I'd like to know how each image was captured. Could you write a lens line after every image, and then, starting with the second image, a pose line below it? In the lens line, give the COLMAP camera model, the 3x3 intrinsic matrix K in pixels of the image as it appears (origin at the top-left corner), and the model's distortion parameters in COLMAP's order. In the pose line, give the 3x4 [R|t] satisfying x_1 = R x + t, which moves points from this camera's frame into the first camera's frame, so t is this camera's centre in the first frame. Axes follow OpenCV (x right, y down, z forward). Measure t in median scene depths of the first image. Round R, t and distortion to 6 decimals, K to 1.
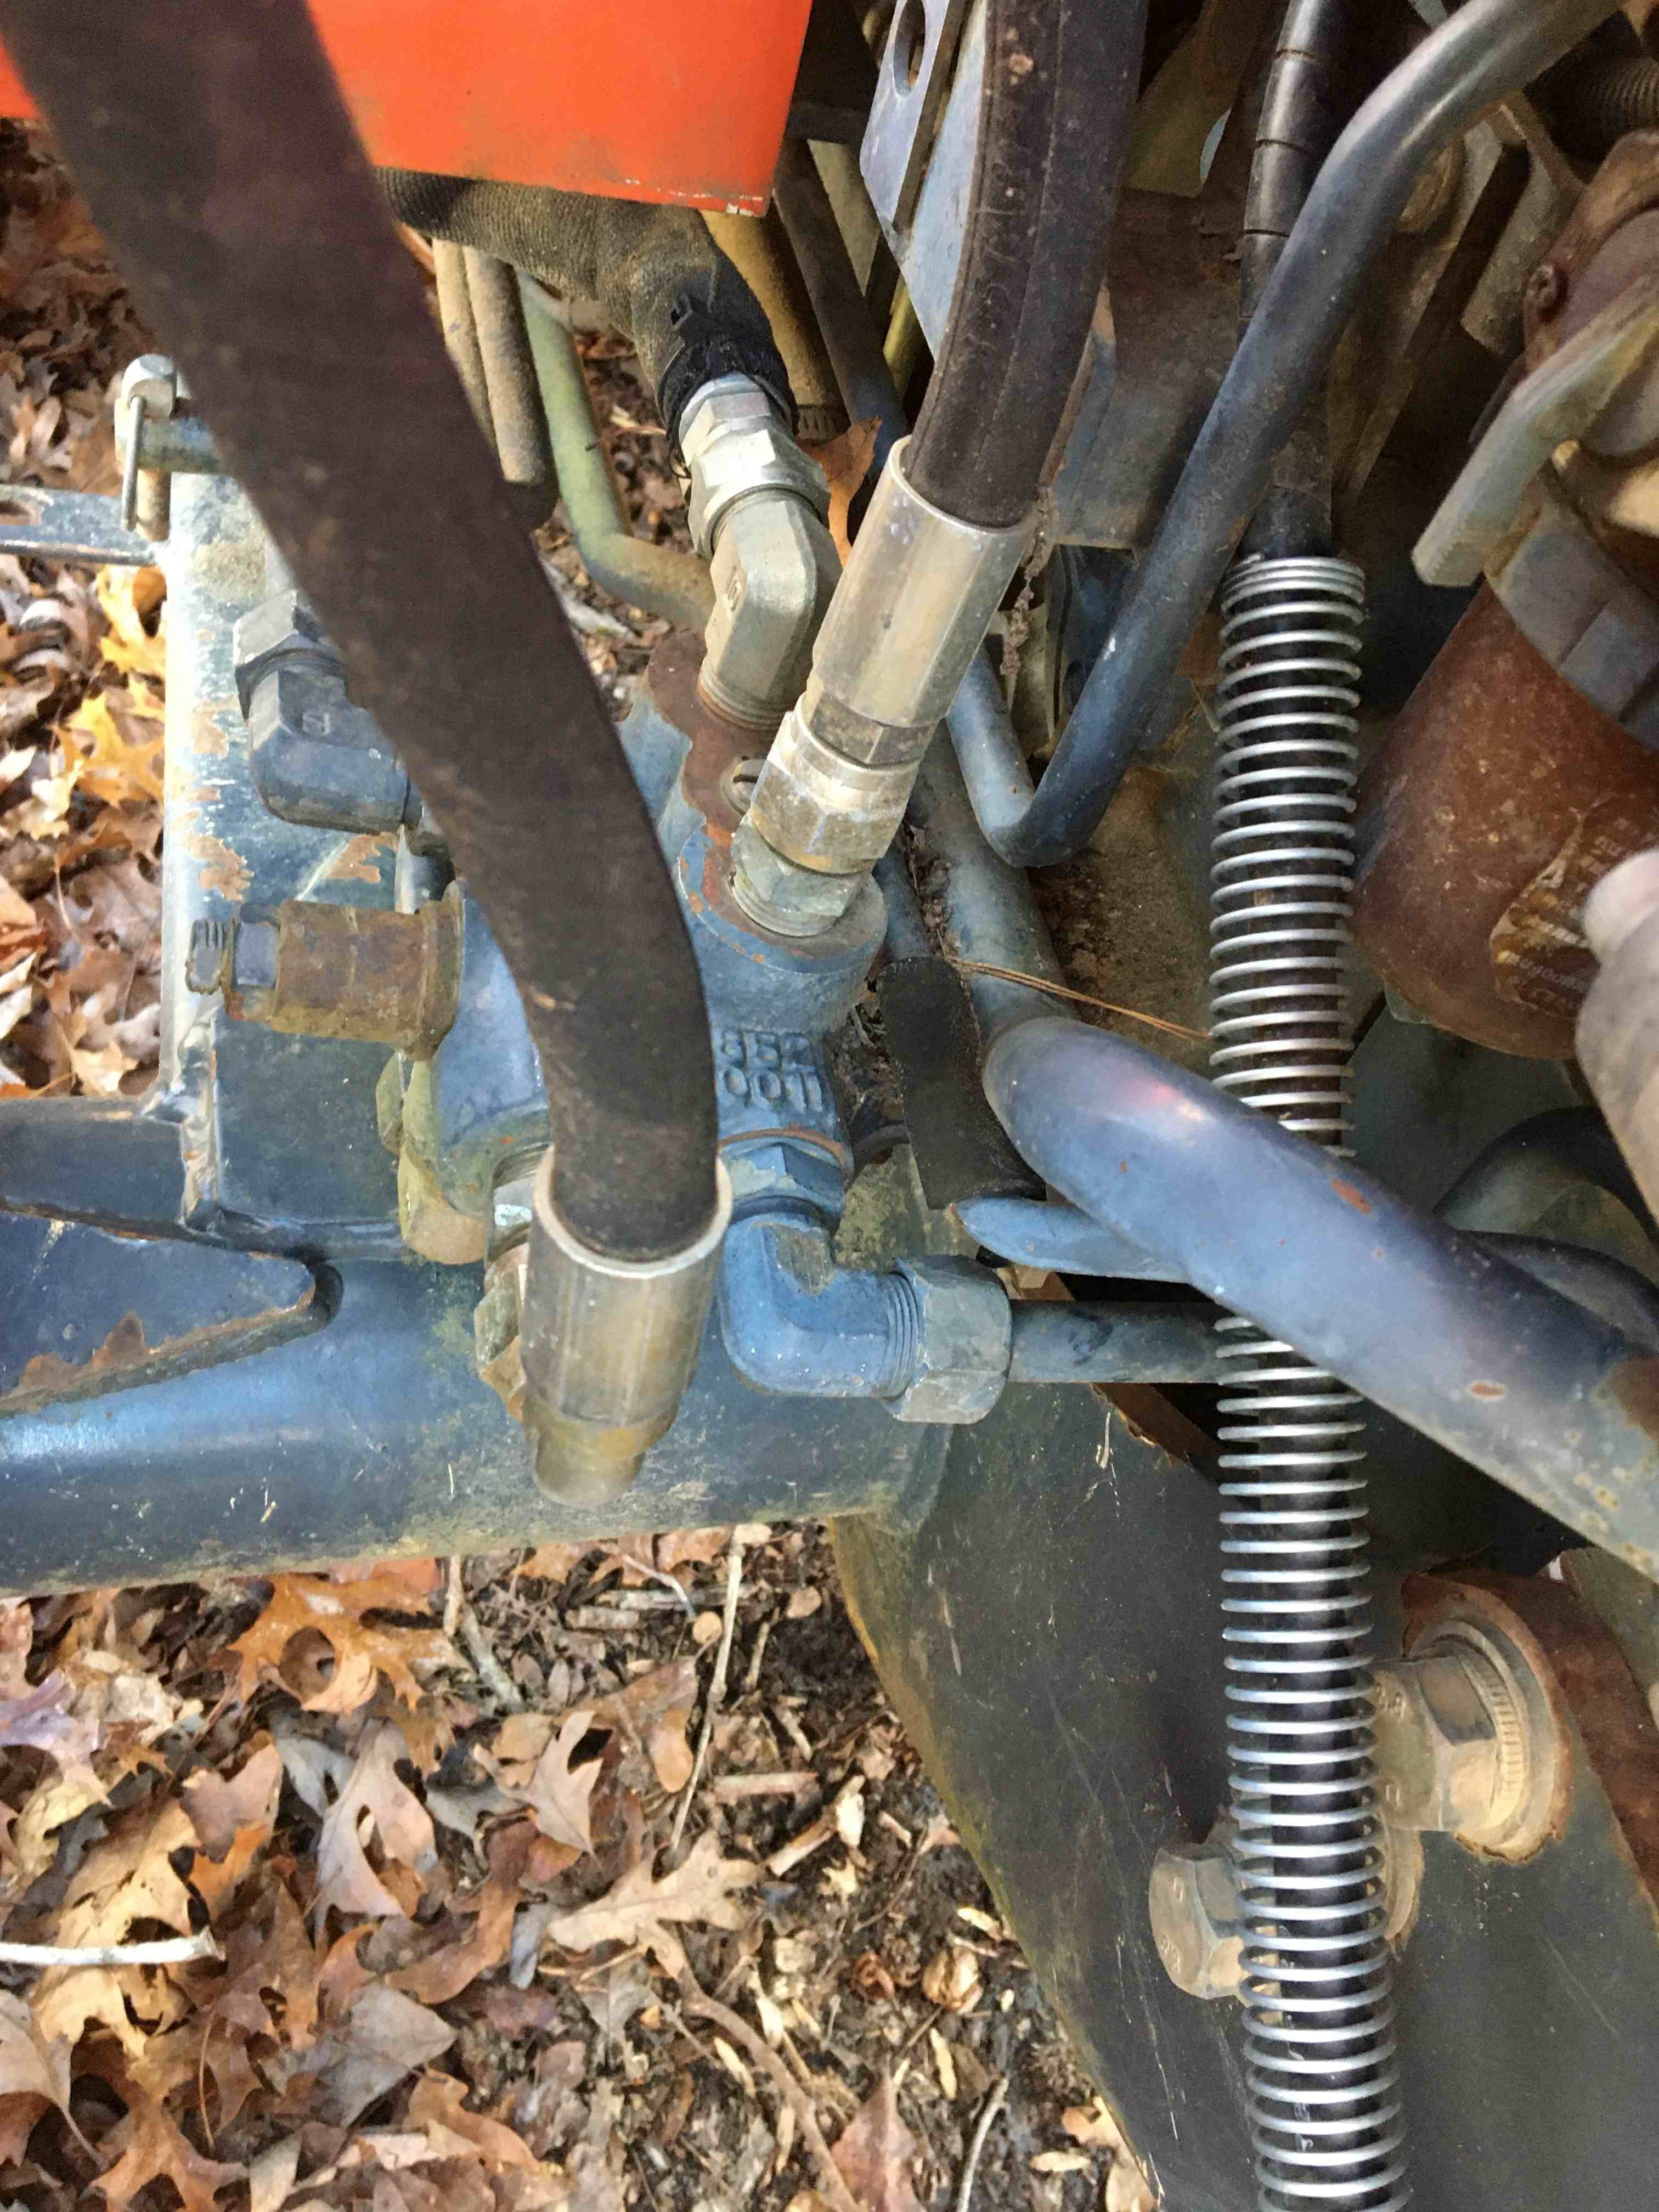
lens RADIAL K [[1911.8, 0, 836.7], [0, 1911.8, 1093.7], [0, 0, 1]] dist [0.105597, -0.197900]
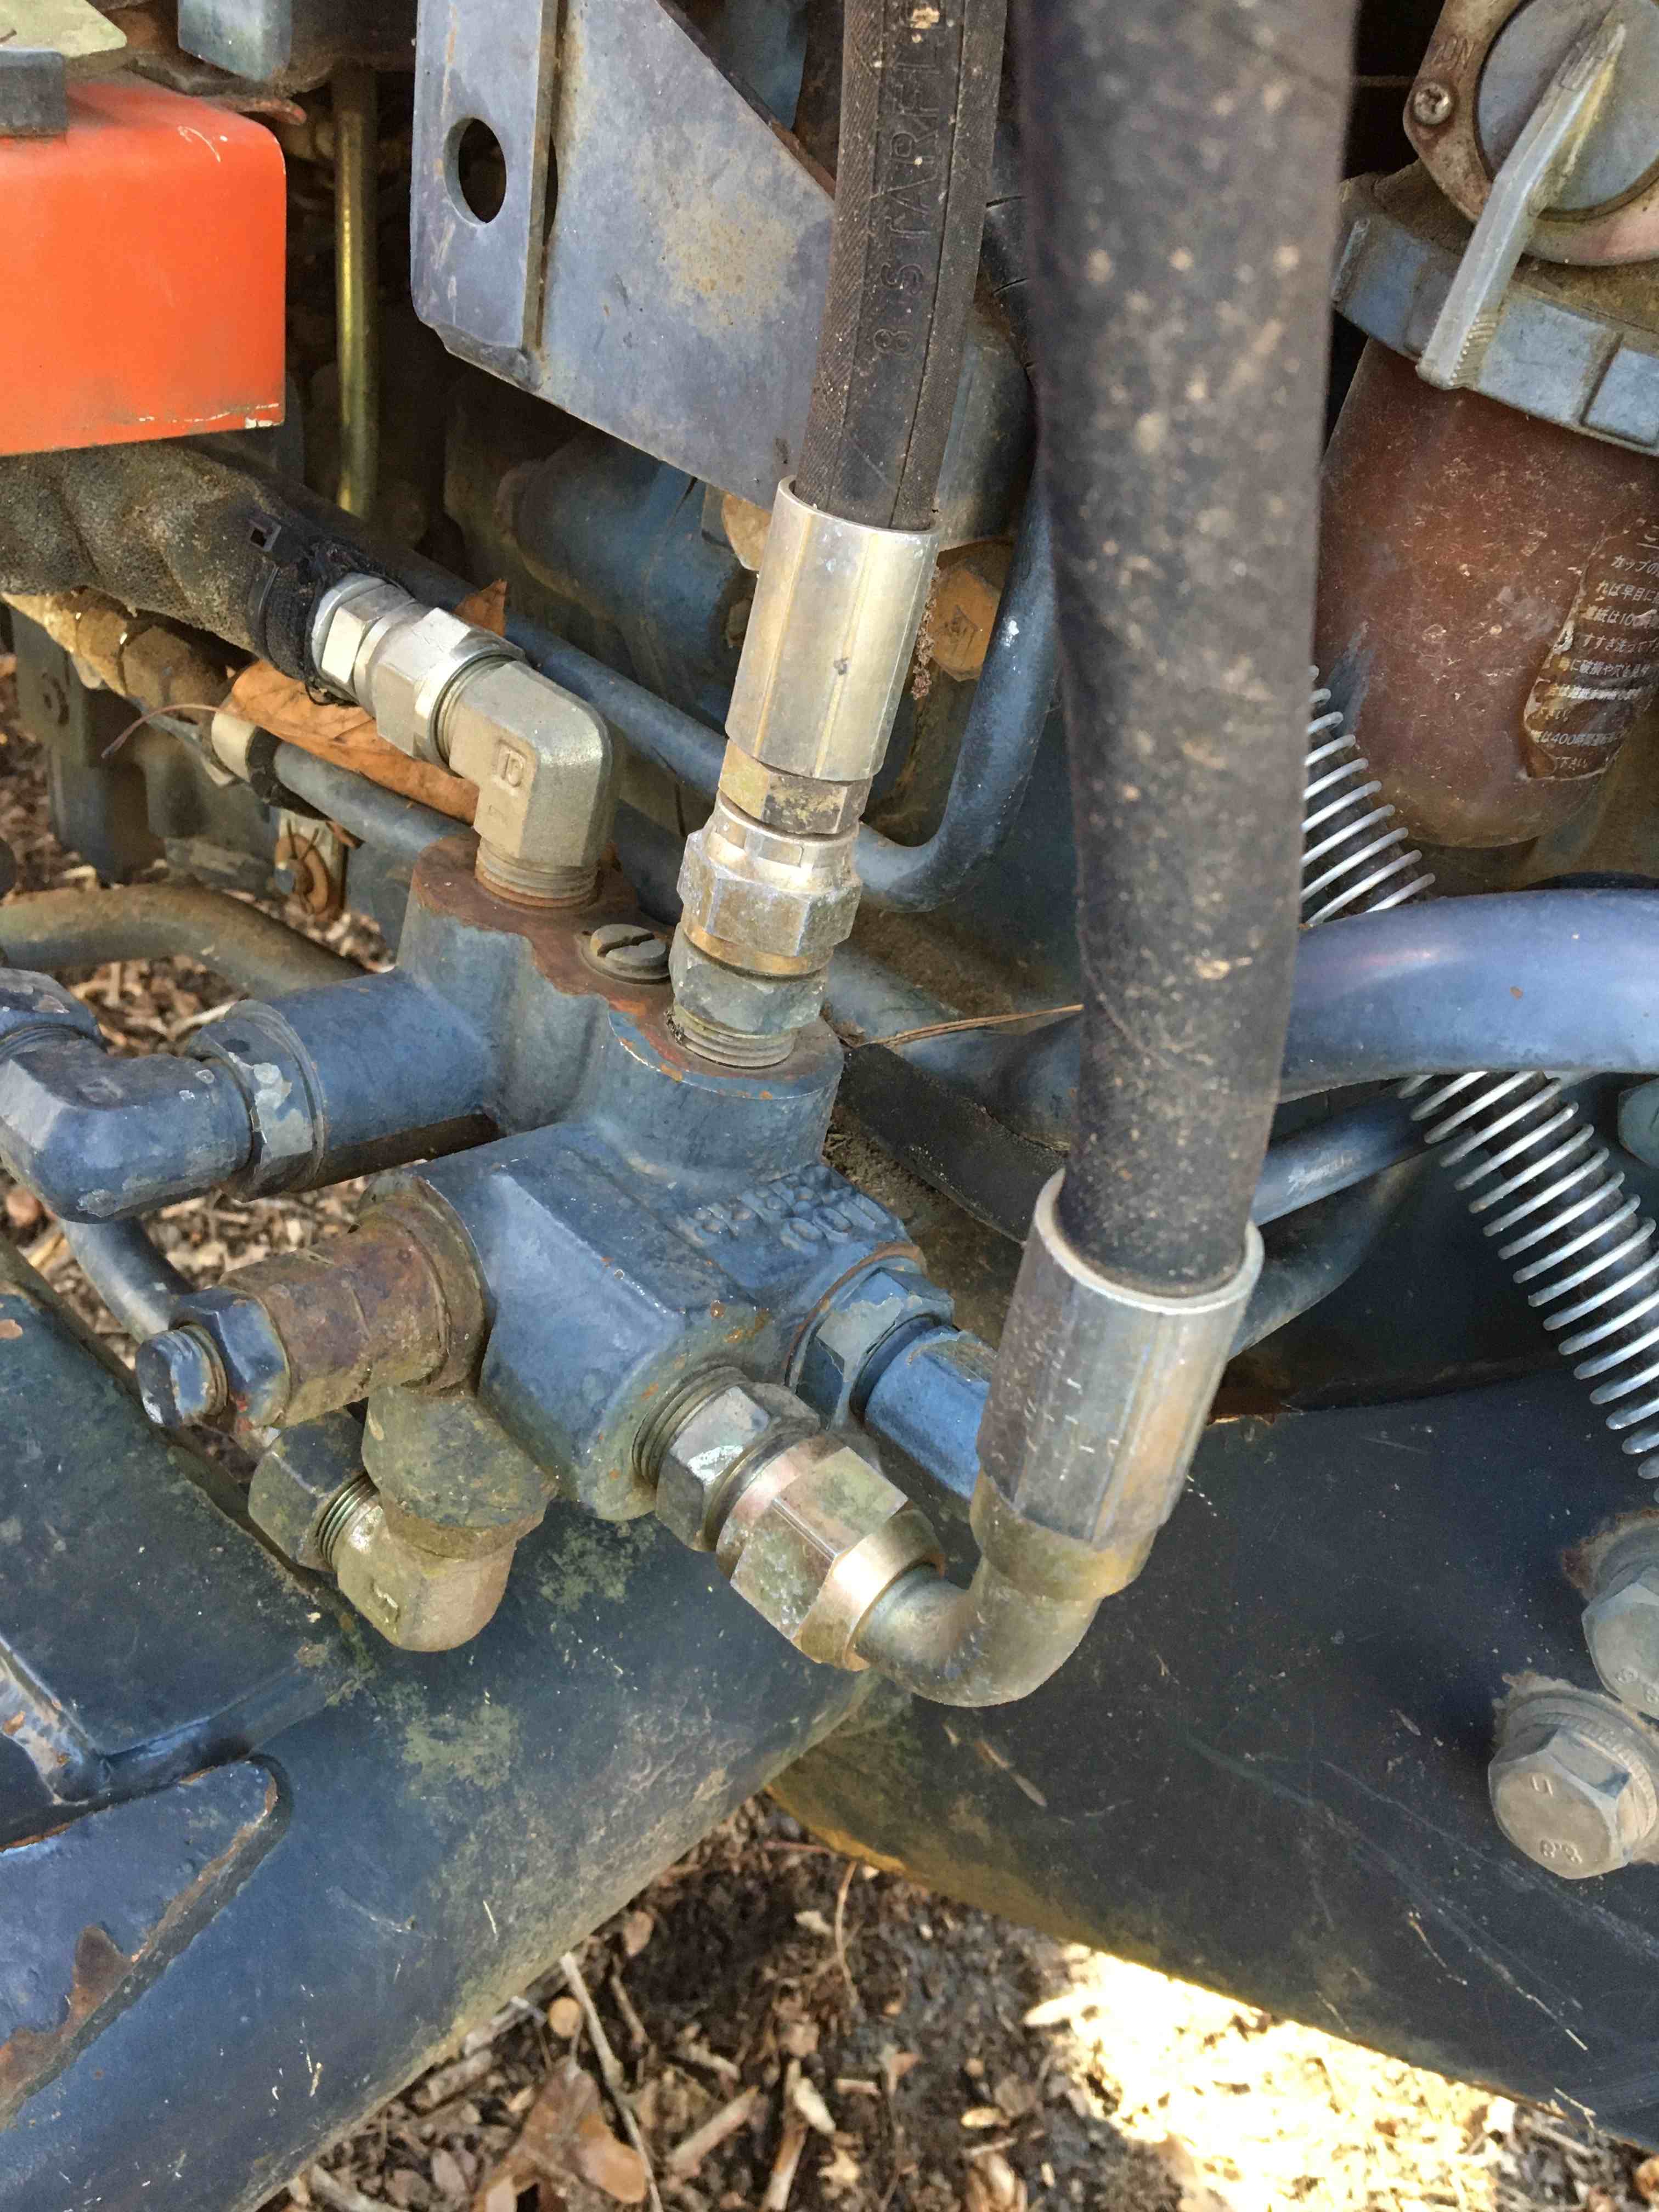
lens RADIAL K [[1932.4, 0, 829.5], [0, 1932.4, 1106.0], [0, 0, 1]] dist [0.062905, -0.100982]
pose [[0.823413, -0.403889, 0.398578, -0.158980], [0.451540, 0.891774, -0.029171, -0.011180], [-0.343660, 0.203994, 0.916670, 0.066847]]
